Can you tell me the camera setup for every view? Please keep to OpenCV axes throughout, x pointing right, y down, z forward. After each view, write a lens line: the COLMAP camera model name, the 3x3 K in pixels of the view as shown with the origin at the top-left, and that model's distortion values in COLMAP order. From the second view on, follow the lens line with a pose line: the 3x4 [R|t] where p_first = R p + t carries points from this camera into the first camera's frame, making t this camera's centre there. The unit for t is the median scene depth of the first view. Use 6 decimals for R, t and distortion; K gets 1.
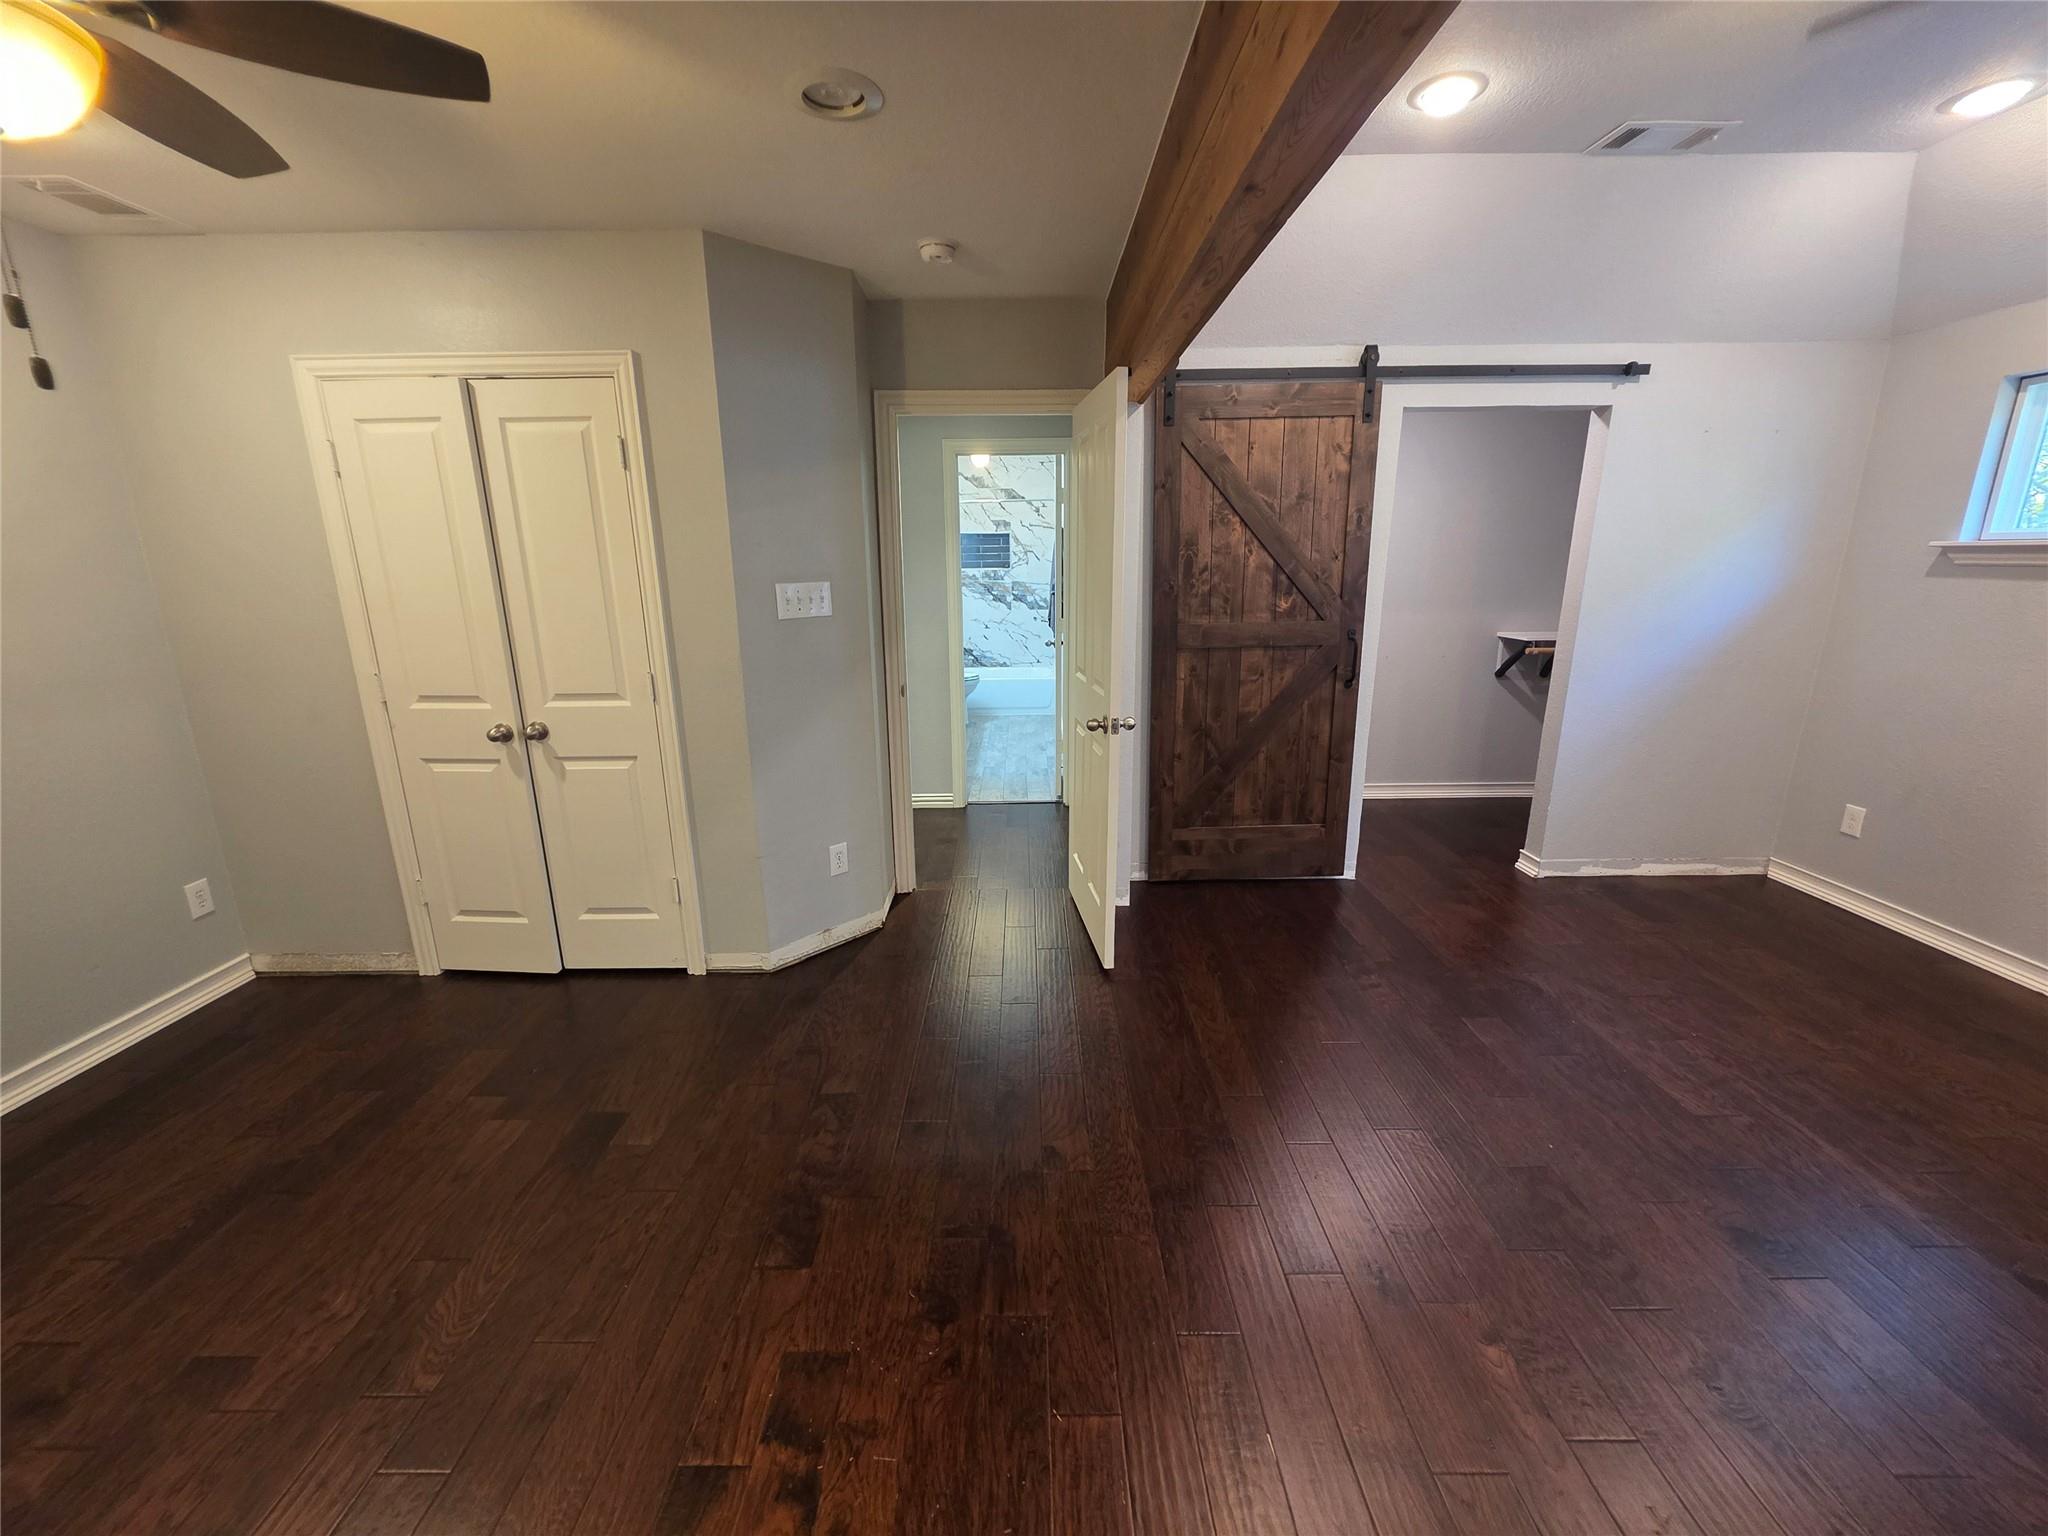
lens RADIAL K [[821.4, 0, 1018.0], [0, 821.4, 762.9], [0, 0, 1]] dist [-0.000694, -0.000763]
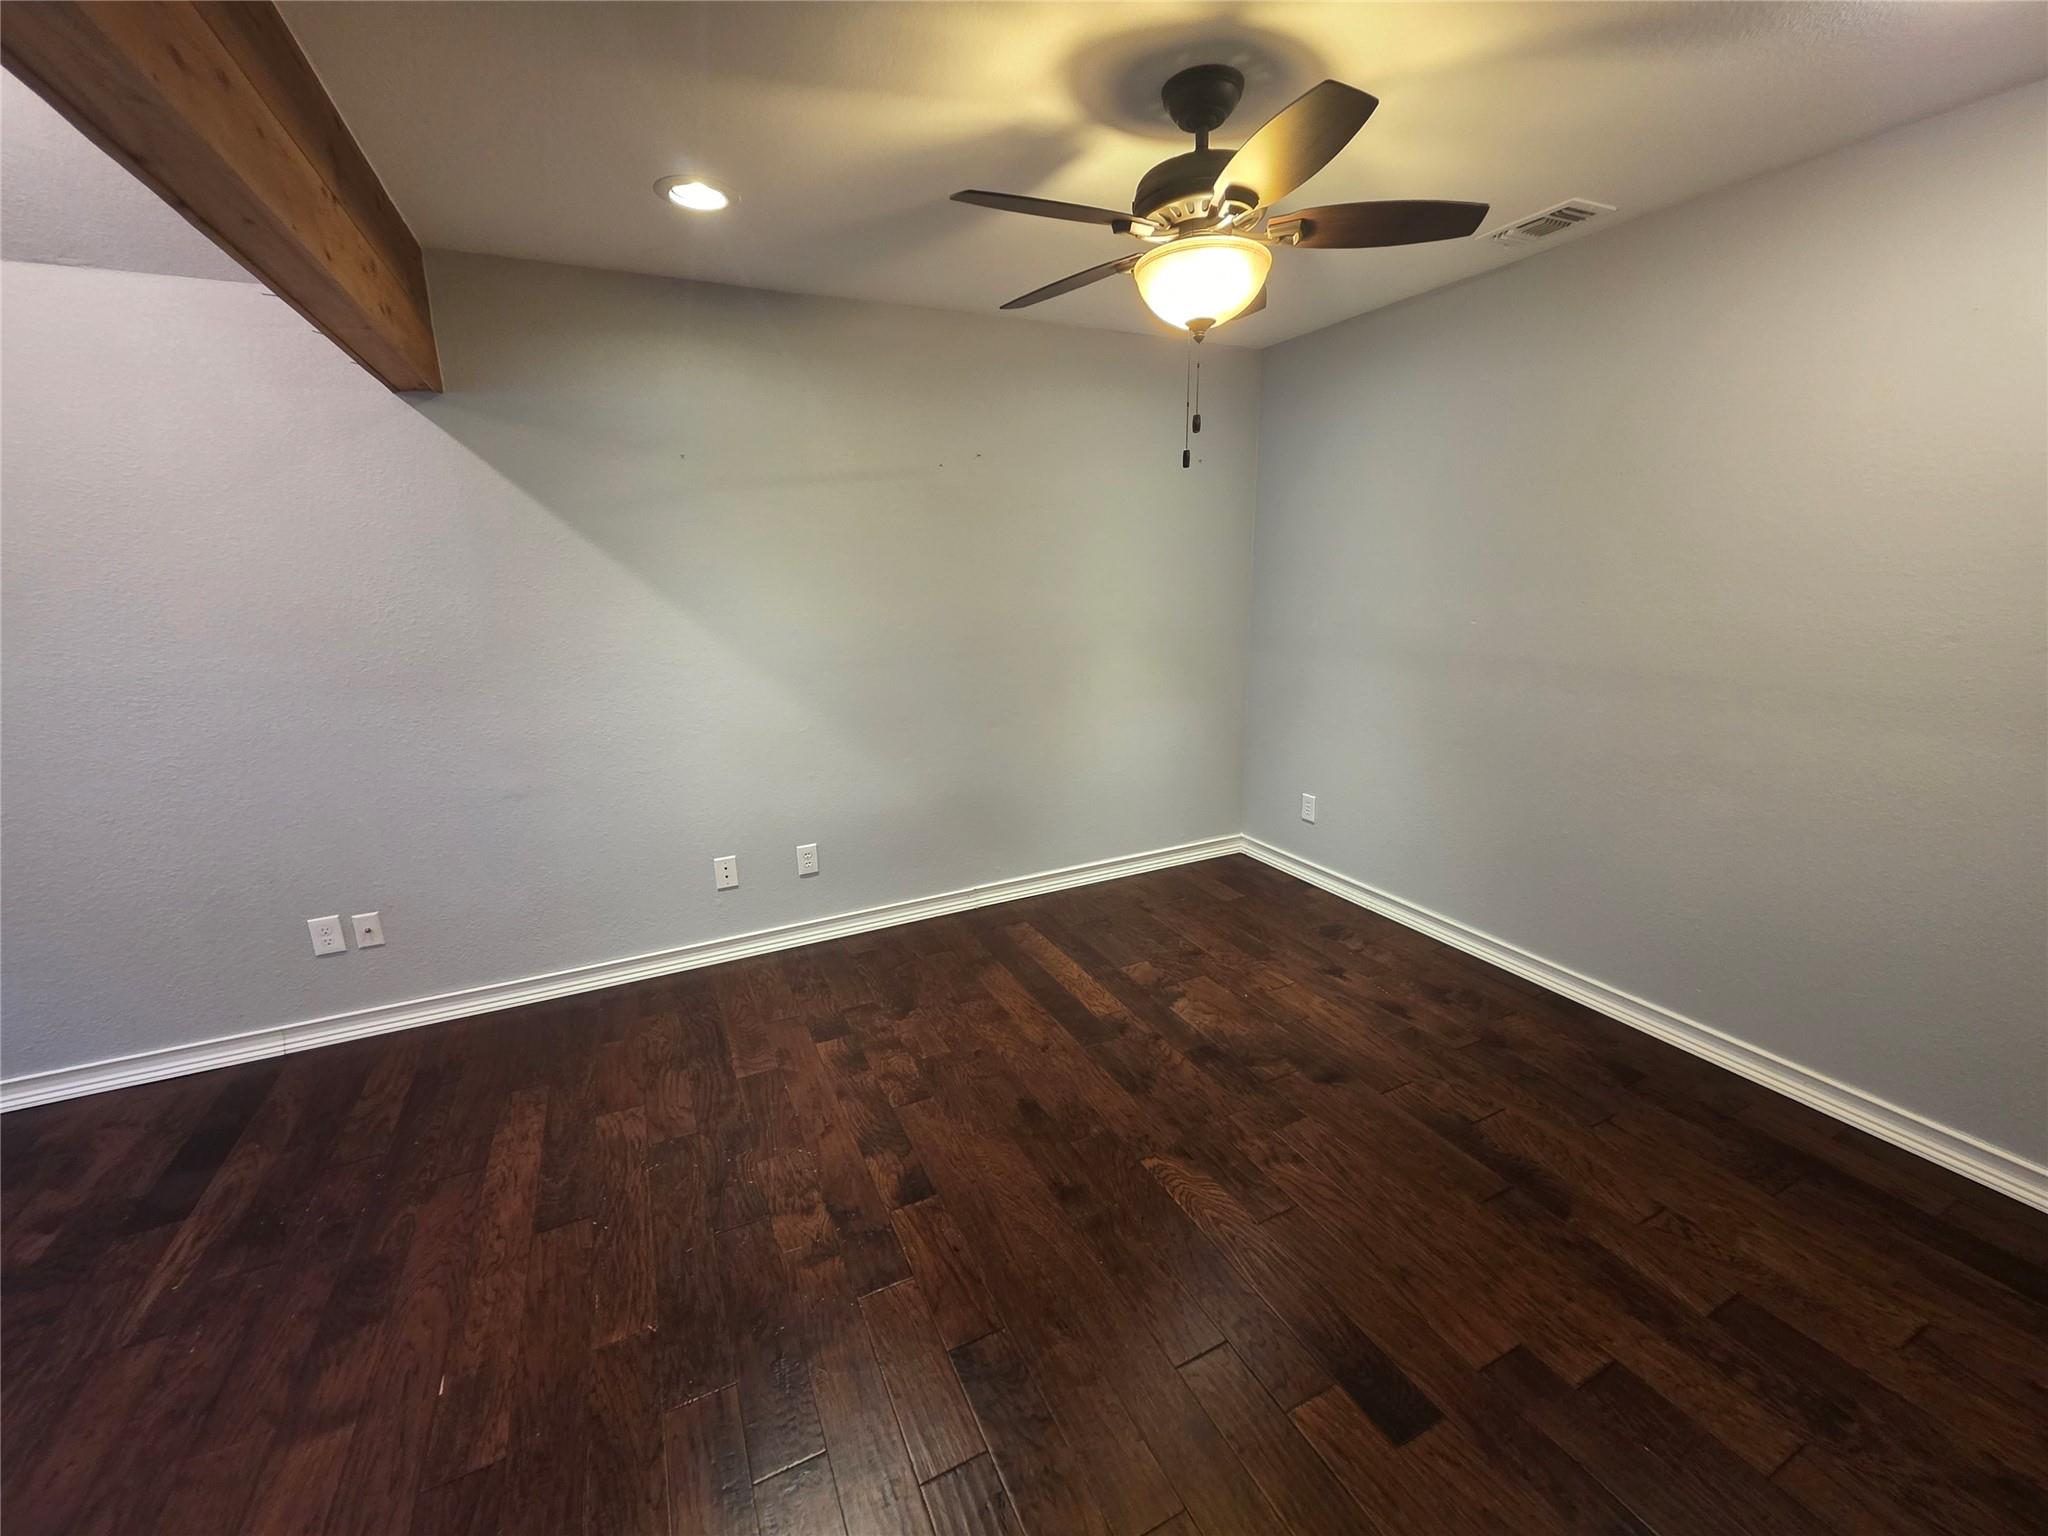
lens RADIAL K [[821.4, 0, 1018.0], [0, 821.4, 762.9], [0, 0, 1]] dist [-0.000694, -0.000763]
pose [[-0.899071, 0.127972, -0.418682, -0.032042], [-0.079419, 0.892786, 0.443426, -0.441204], [0.430539, 0.431922, -0.792514, 1.741425]]
